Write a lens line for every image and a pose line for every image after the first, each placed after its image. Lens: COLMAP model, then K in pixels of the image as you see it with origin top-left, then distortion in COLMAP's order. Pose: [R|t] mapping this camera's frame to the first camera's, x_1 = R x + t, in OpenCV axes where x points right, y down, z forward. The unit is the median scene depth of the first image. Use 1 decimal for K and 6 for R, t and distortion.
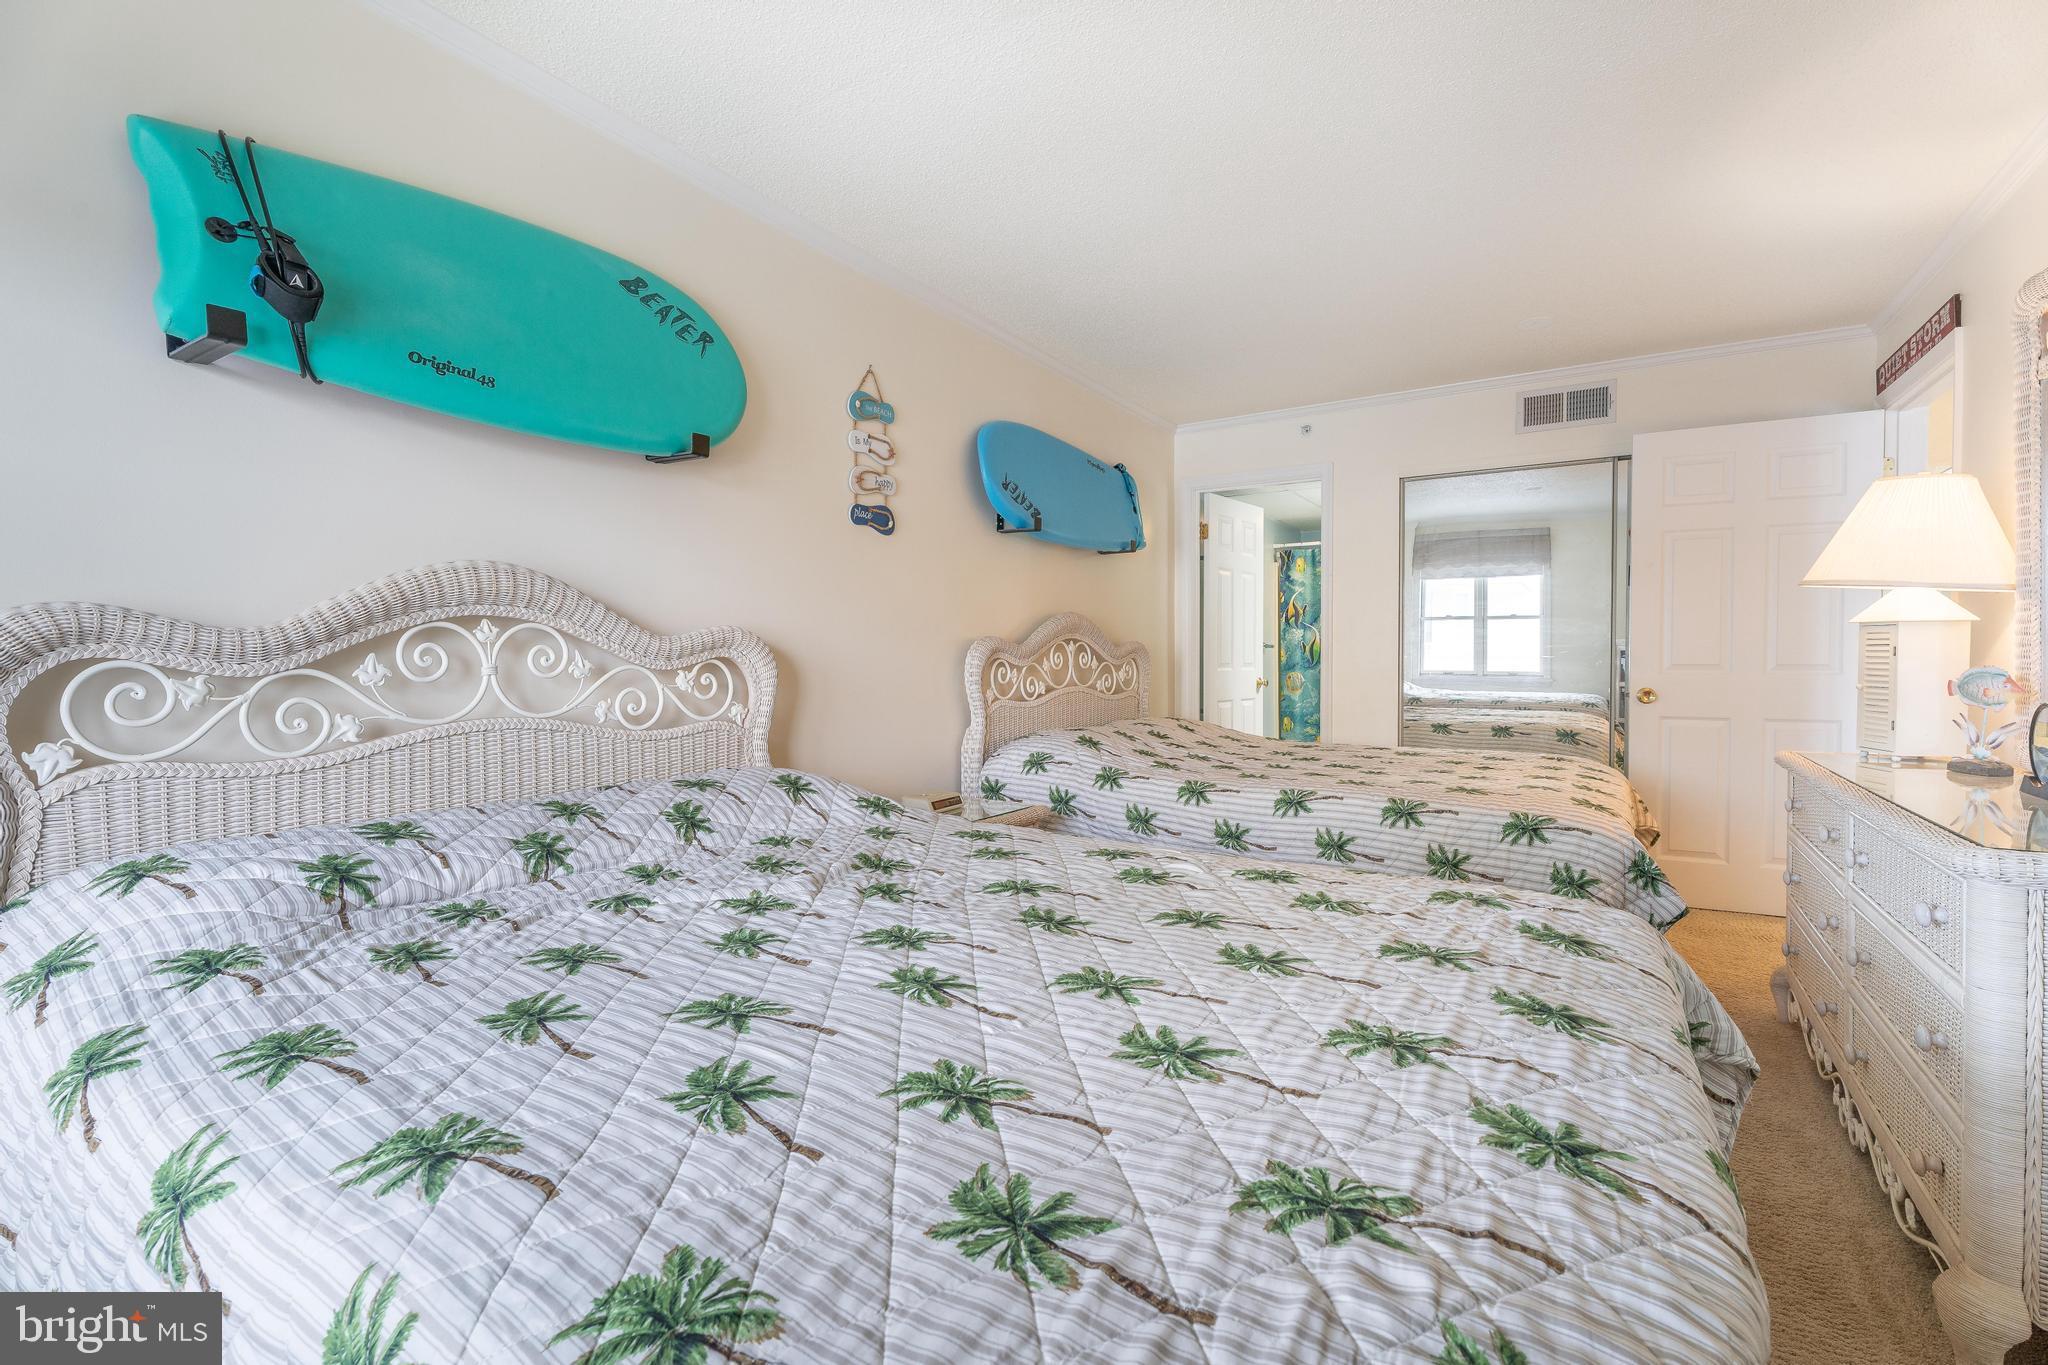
lens RADIAL K [[955.7, 0, 1023.6], [0, 955.7, 684.6], [0, 0, 1]] dist [0.014407, 0.000324]
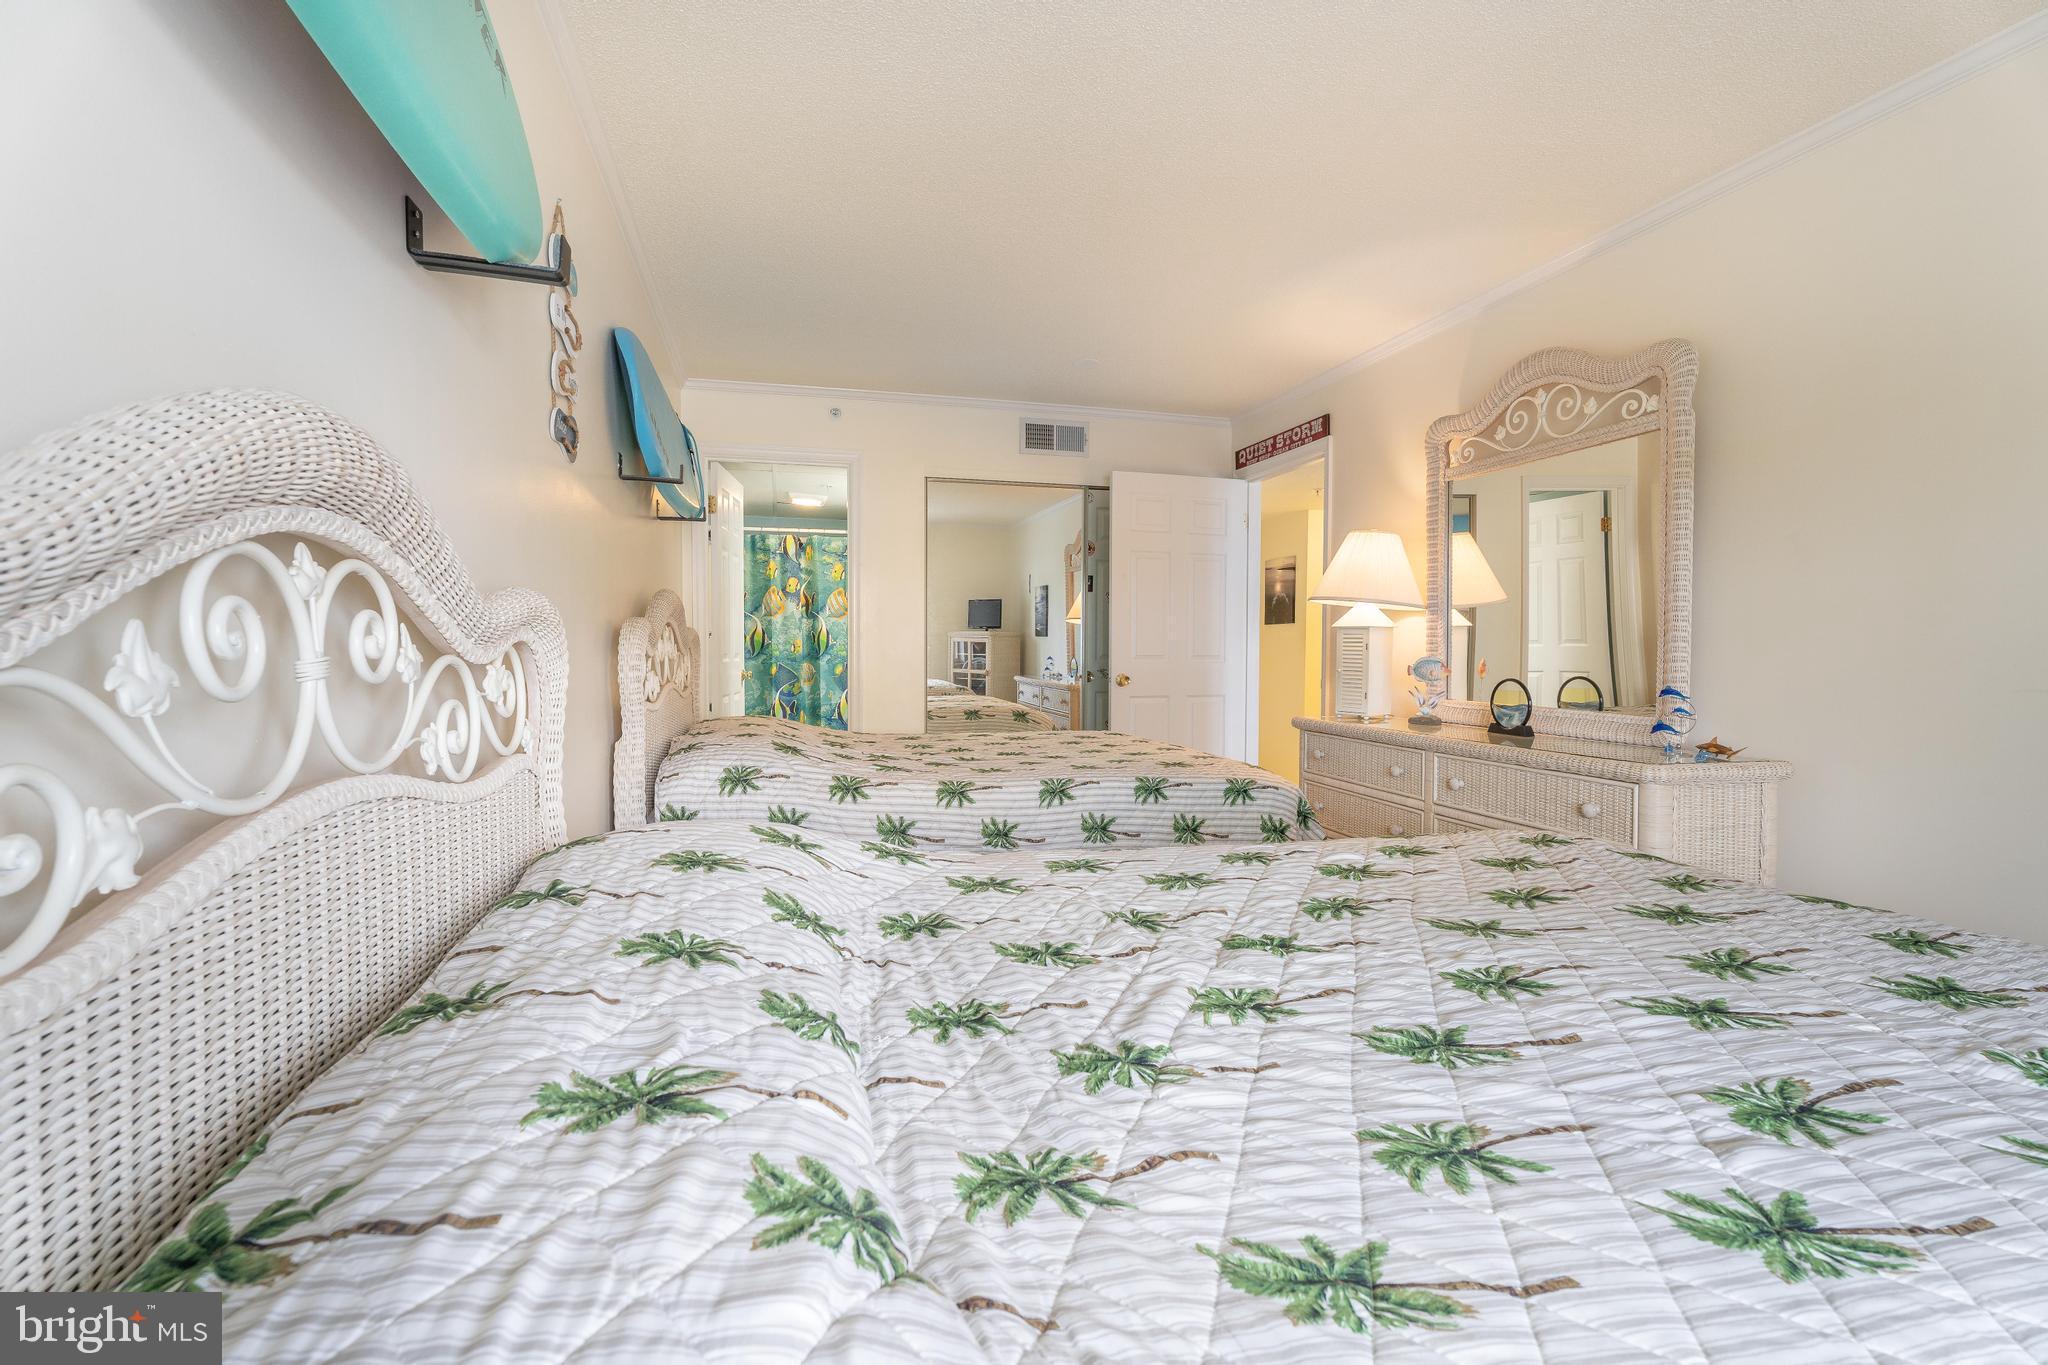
lens RADIAL K [[944.5, 0, 1025.4], [0, 944.5, 681.6], [0, 0, 1]] dist [-0.001362, 0.000092]
pose [[0.671876, -0.020147, 0.740390, -0.487653], [0.015108, 0.999795, 0.013496, -0.007013], [-0.740510, 0.002118, 0.672042, 0.365002]]
